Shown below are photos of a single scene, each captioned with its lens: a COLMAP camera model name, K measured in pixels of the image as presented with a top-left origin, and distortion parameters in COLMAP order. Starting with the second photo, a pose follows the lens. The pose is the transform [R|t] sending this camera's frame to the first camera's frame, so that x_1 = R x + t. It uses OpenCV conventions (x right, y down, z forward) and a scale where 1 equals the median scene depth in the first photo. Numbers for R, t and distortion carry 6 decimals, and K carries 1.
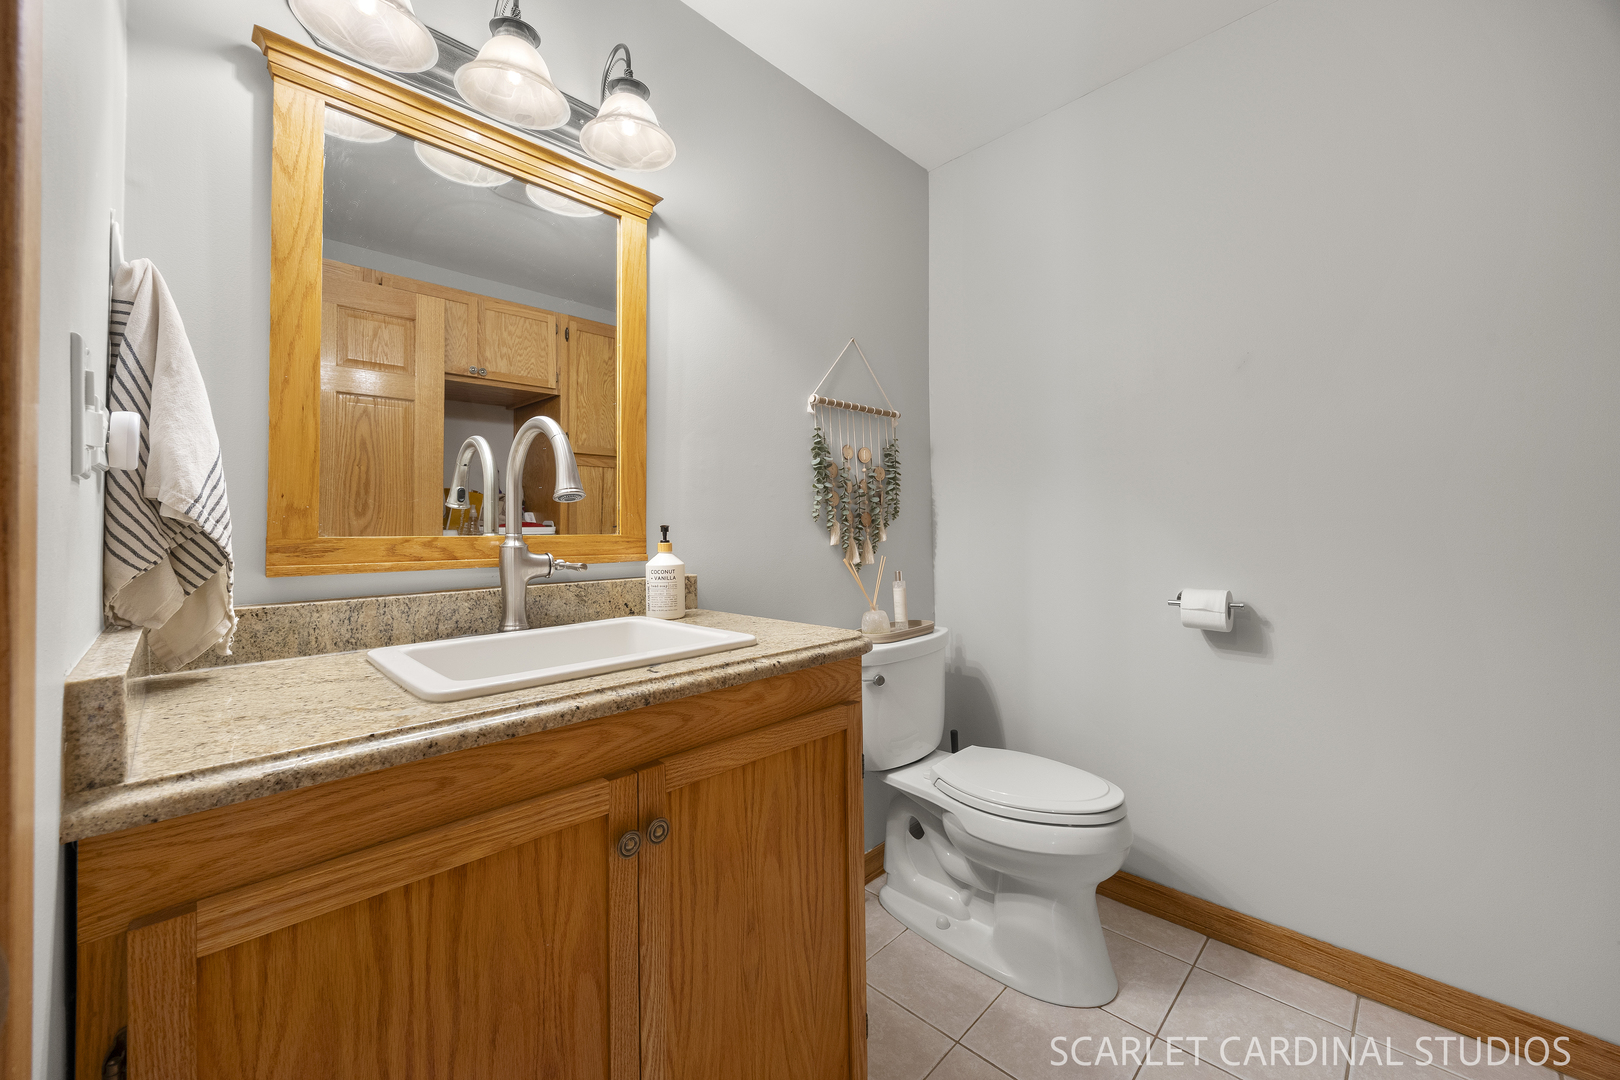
lens RADIAL K [[624.8, 0, 803.8], [0, 624.8, 534.1], [0, 0, 1]] dist [-0.001250, -0.000238]
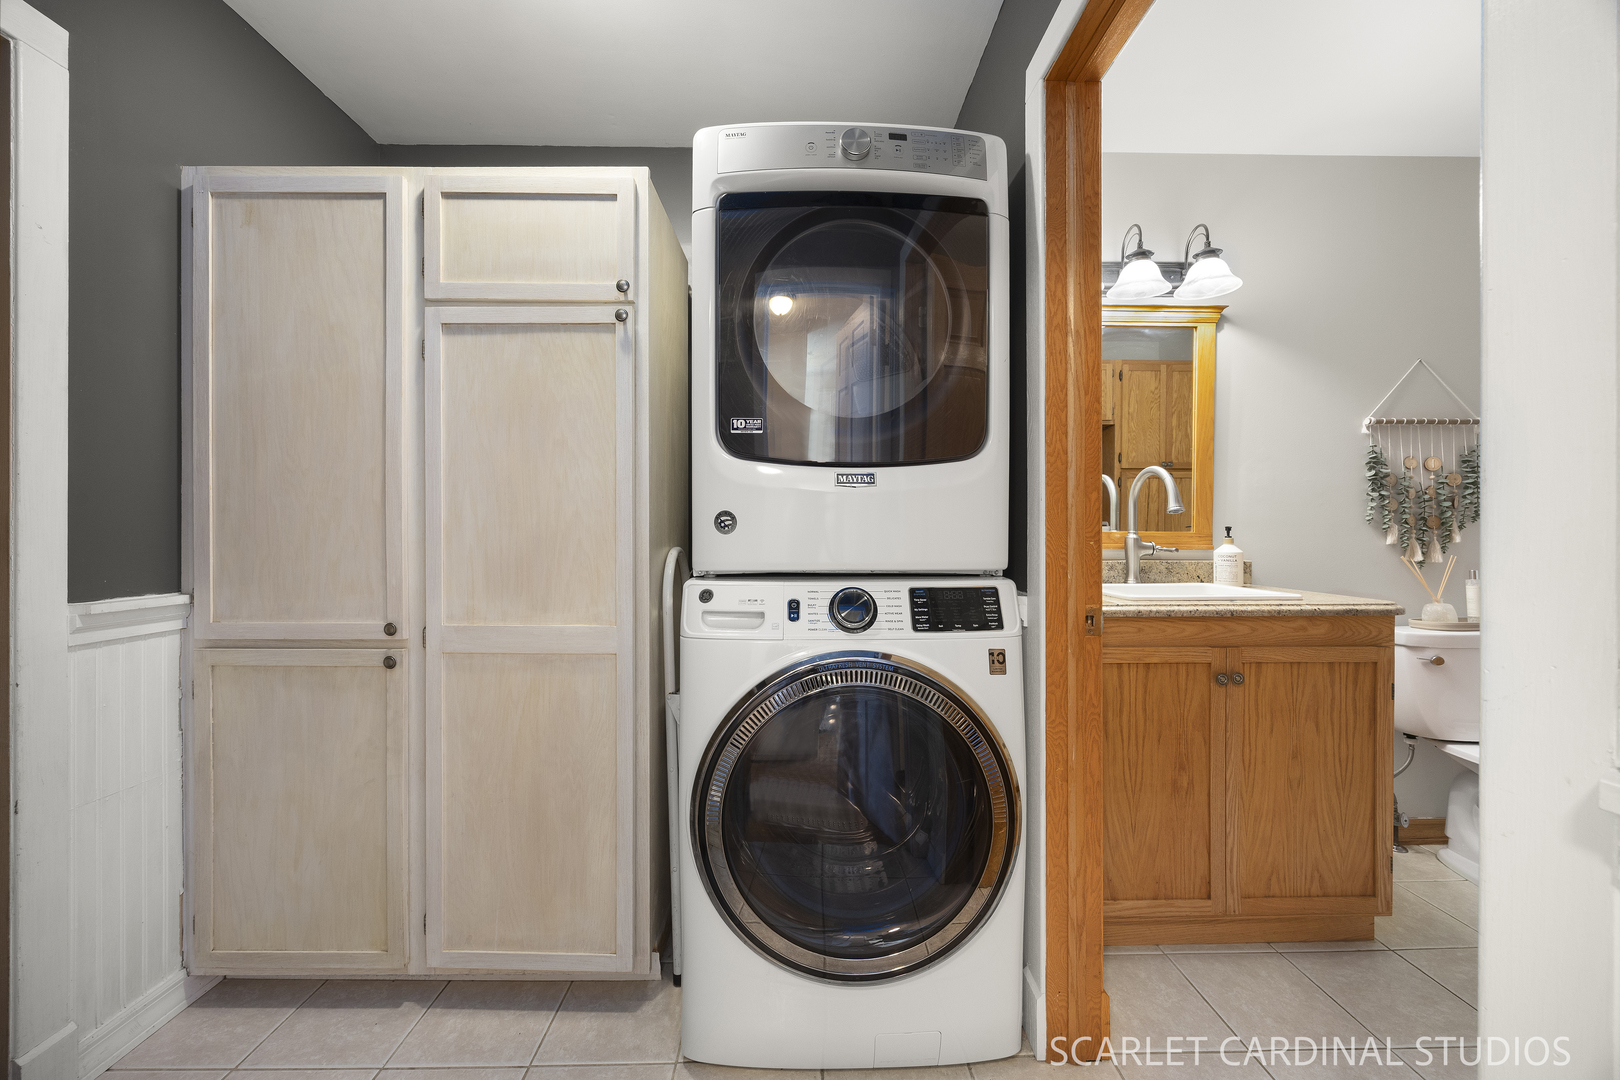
lens RADIAL K [[624.8, 0, 803.8], [0, 624.8, 534.1], [0, 0, 1]] dist [-0.001250, -0.000238]
pose [[0.725564, 0.015111, -0.687989, 0.074930], [-0.014400, 0.999873, 0.006774, 0.009173], [0.688004, 0.004992, 0.725690, -0.822397]]
